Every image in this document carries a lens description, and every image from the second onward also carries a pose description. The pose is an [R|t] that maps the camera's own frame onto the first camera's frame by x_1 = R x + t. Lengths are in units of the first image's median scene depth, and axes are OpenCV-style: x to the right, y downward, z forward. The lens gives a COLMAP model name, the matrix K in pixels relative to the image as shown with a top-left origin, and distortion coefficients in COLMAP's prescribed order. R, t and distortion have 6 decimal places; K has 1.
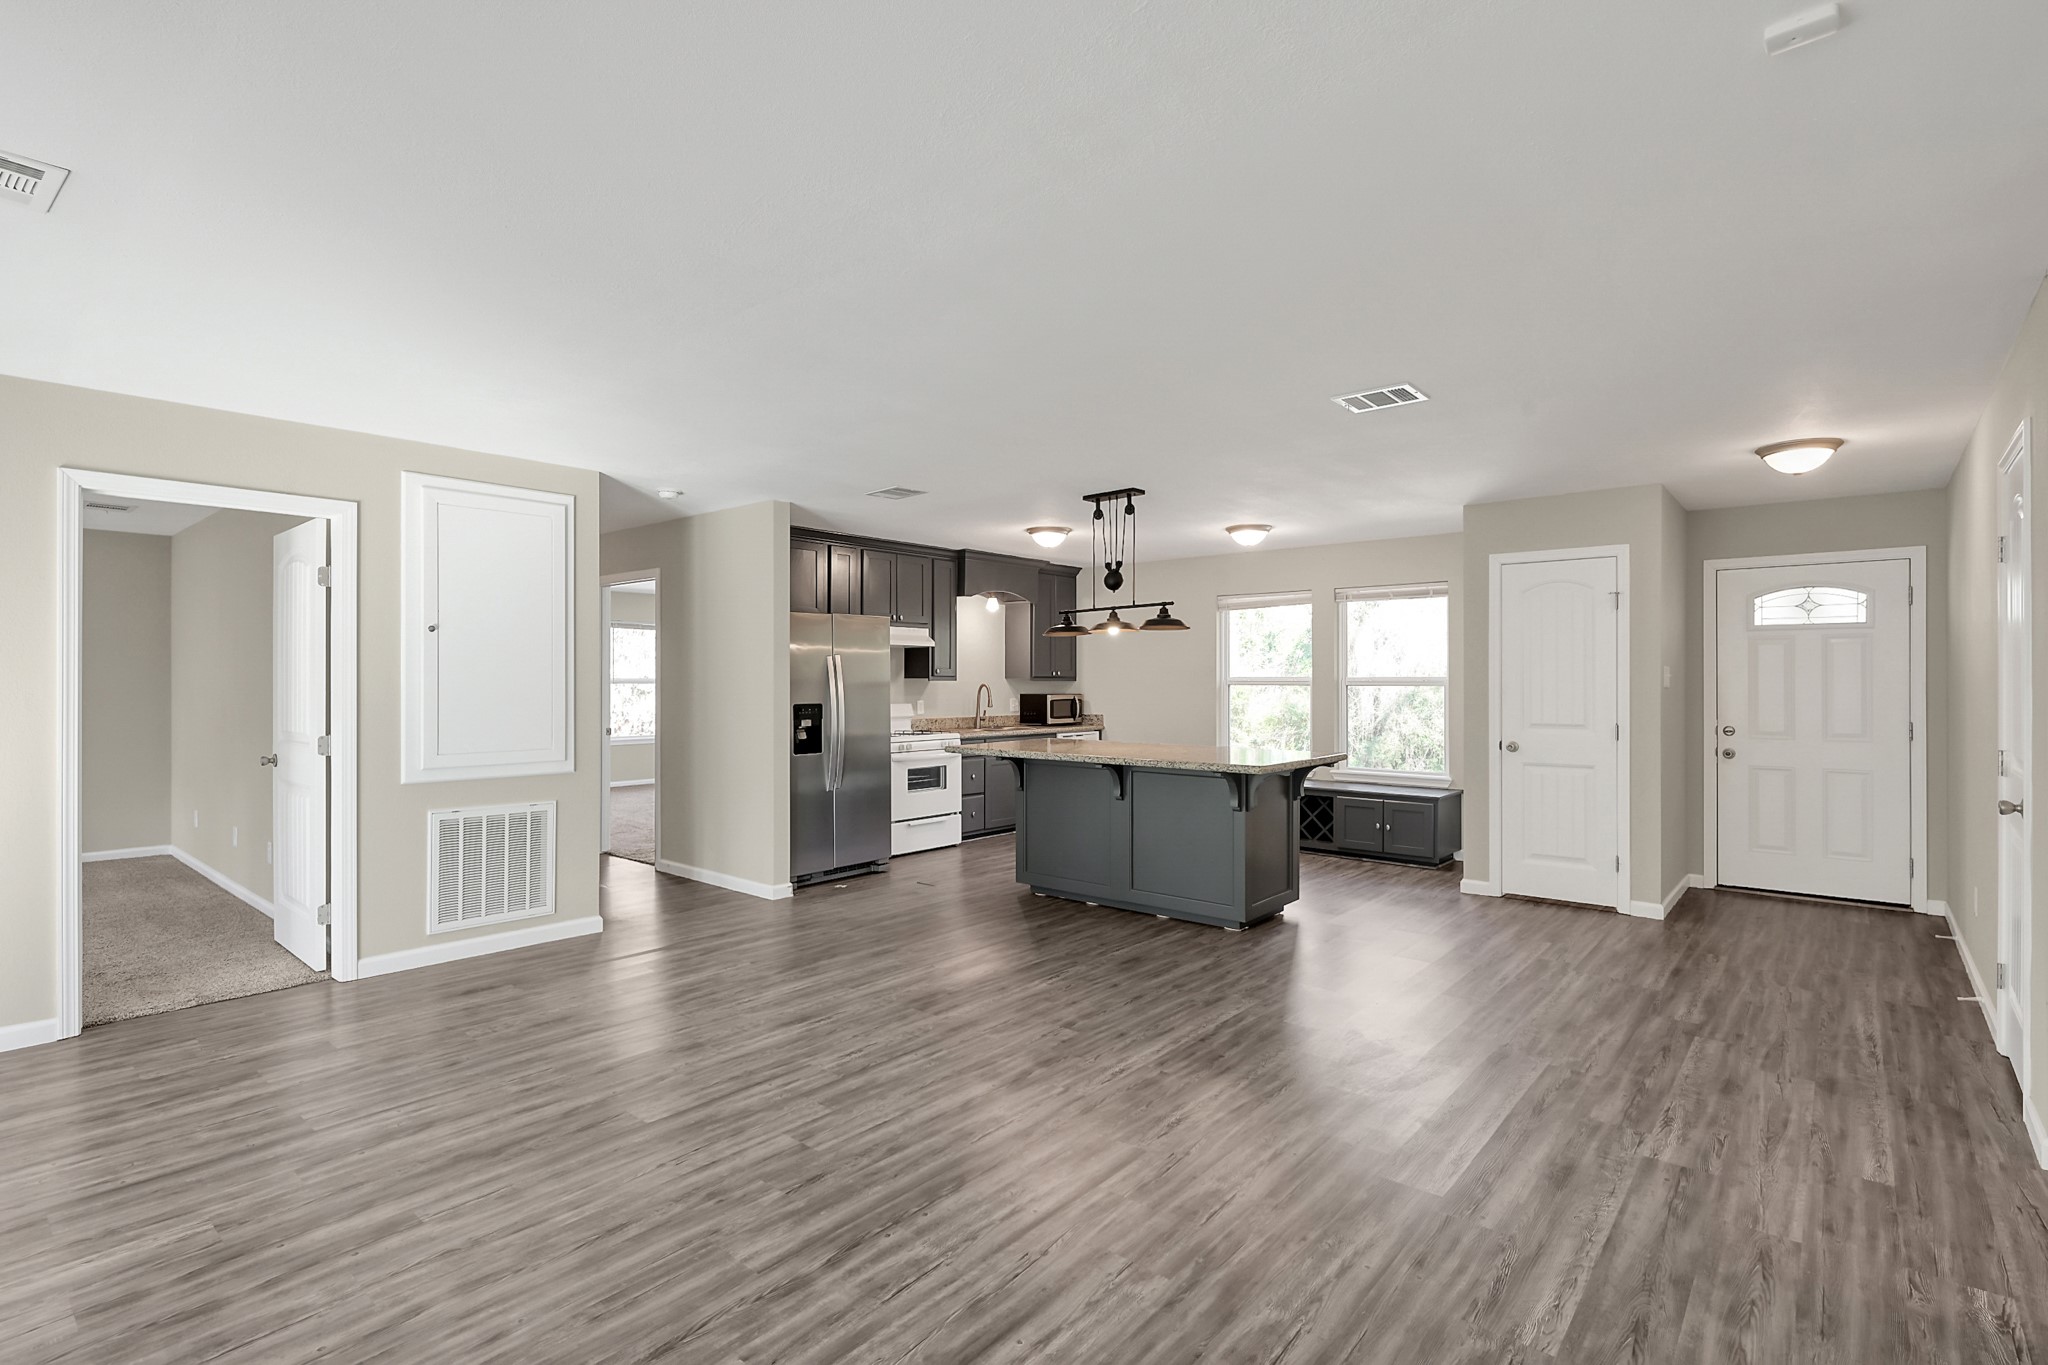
lens RADIAL K [[970.0, 0, 1018.4], [0, 970.0, 676.8], [0, 0, 1]] dist [0.000096, -0.001646]
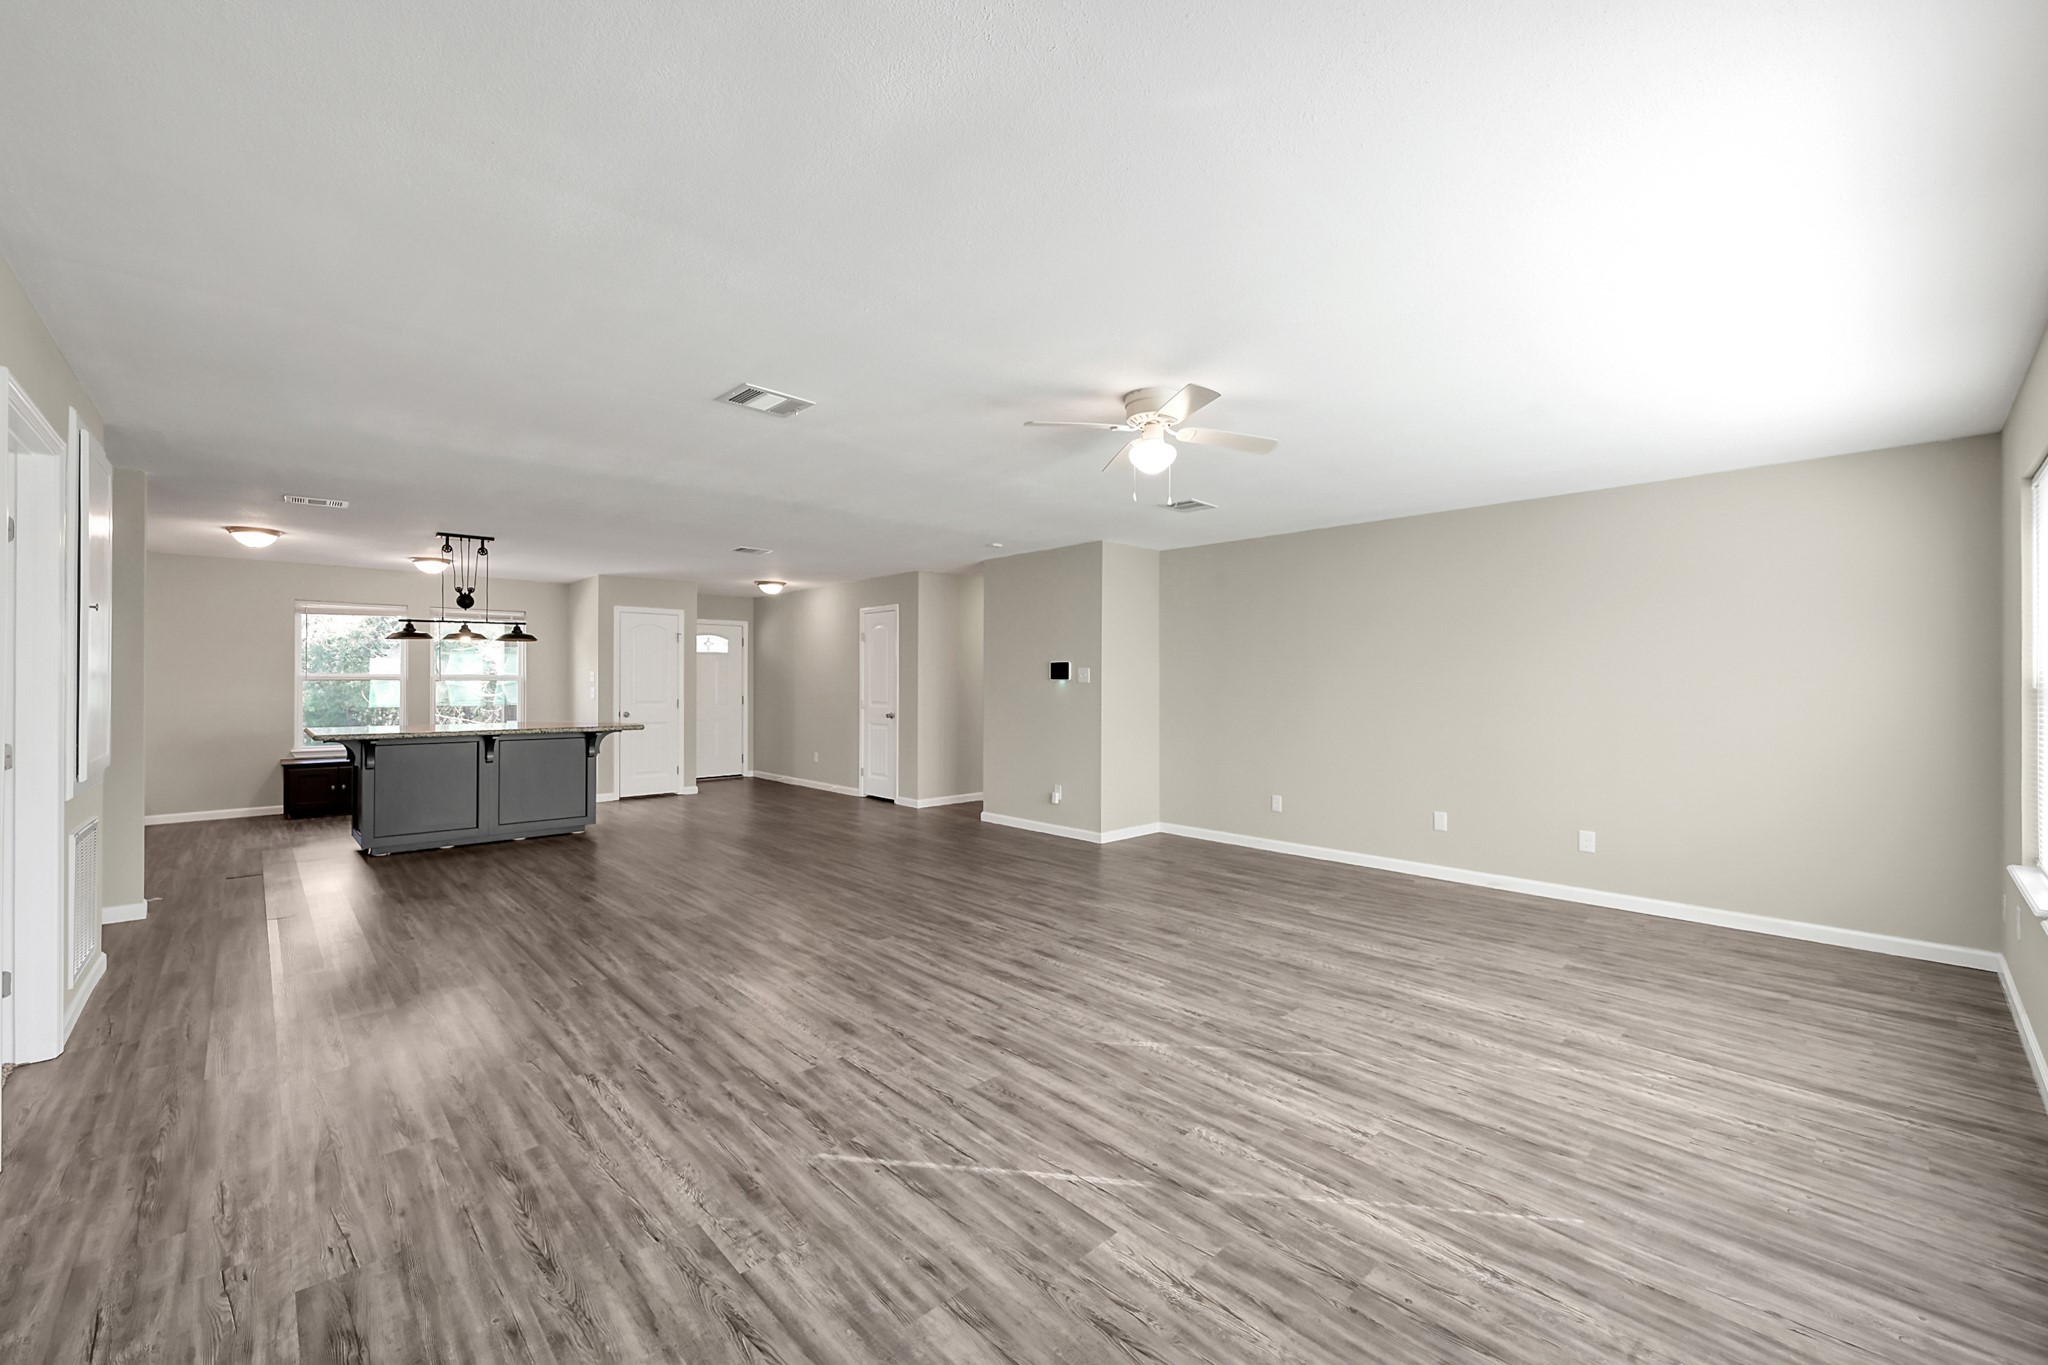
lens RADIAL K [[812.0, 0, 1024.0], [0, 812.0, 682.5], [0, 0, 1]] dist [-0.002934, 0.000407]
pose [[0.101271, -0.000541, 0.994859, -0.947161], [-0.005342, 0.999985, 0.001088, 0.006404], [-0.994845, -0.005425, 0.101266, 0.125039]]
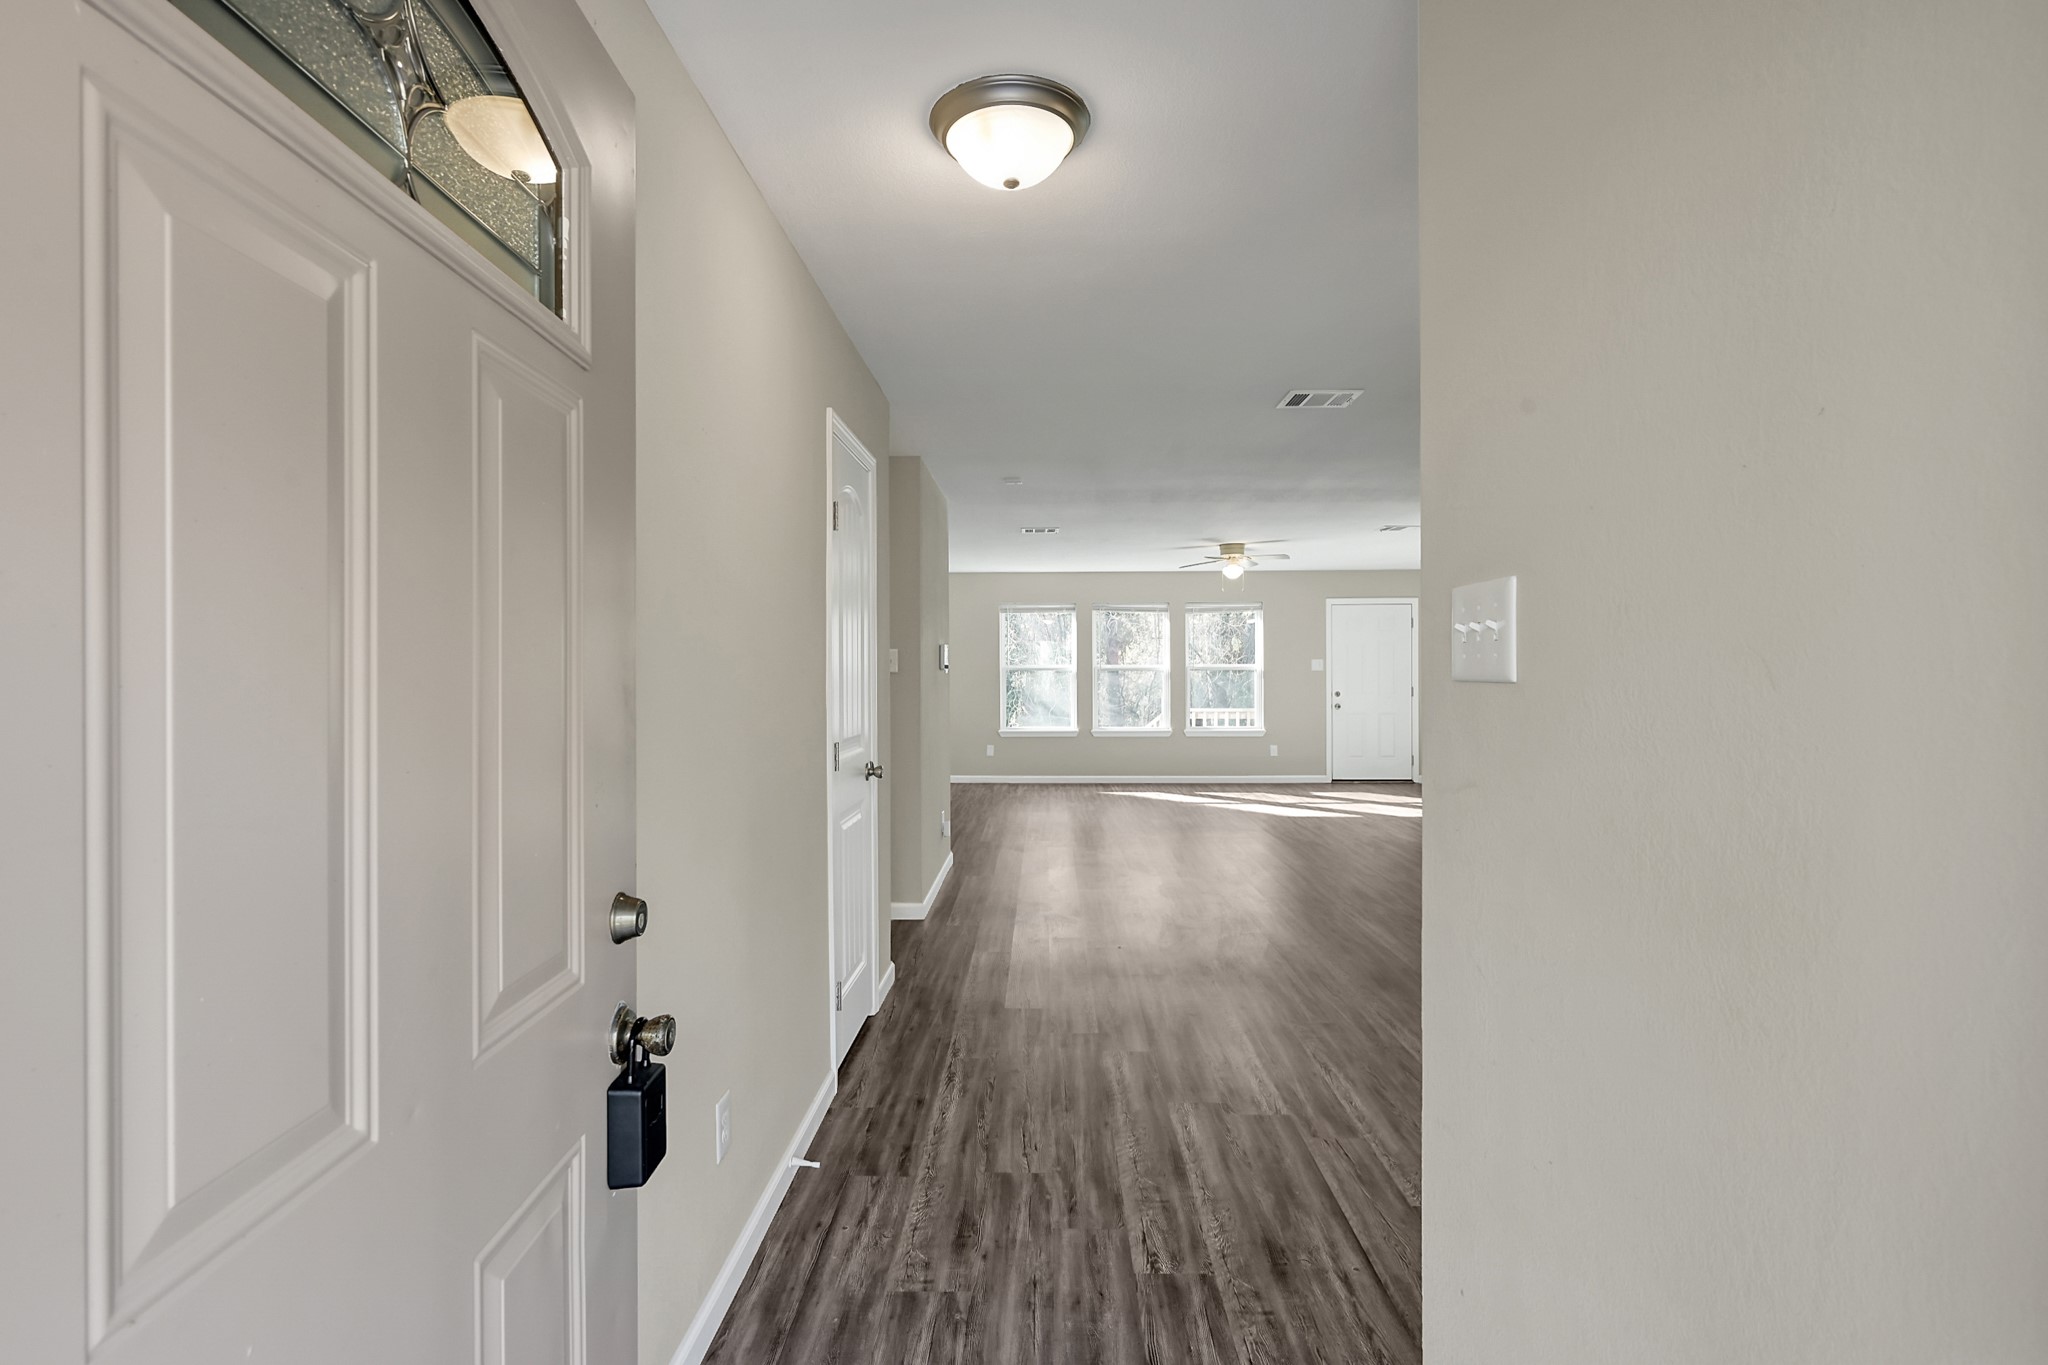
lens RADIAL K [[970.0, 0, 1018.4], [0, 970.0, 676.8], [0, 0, 1]] dist [0.000096, -0.001646]
pose [[-0.778282, 0.007348, -0.627872, 0.873294], [0.006142, 0.999973, 0.004090, 0.006089], [0.627885, -0.000674, -0.778306, 1.088842]]
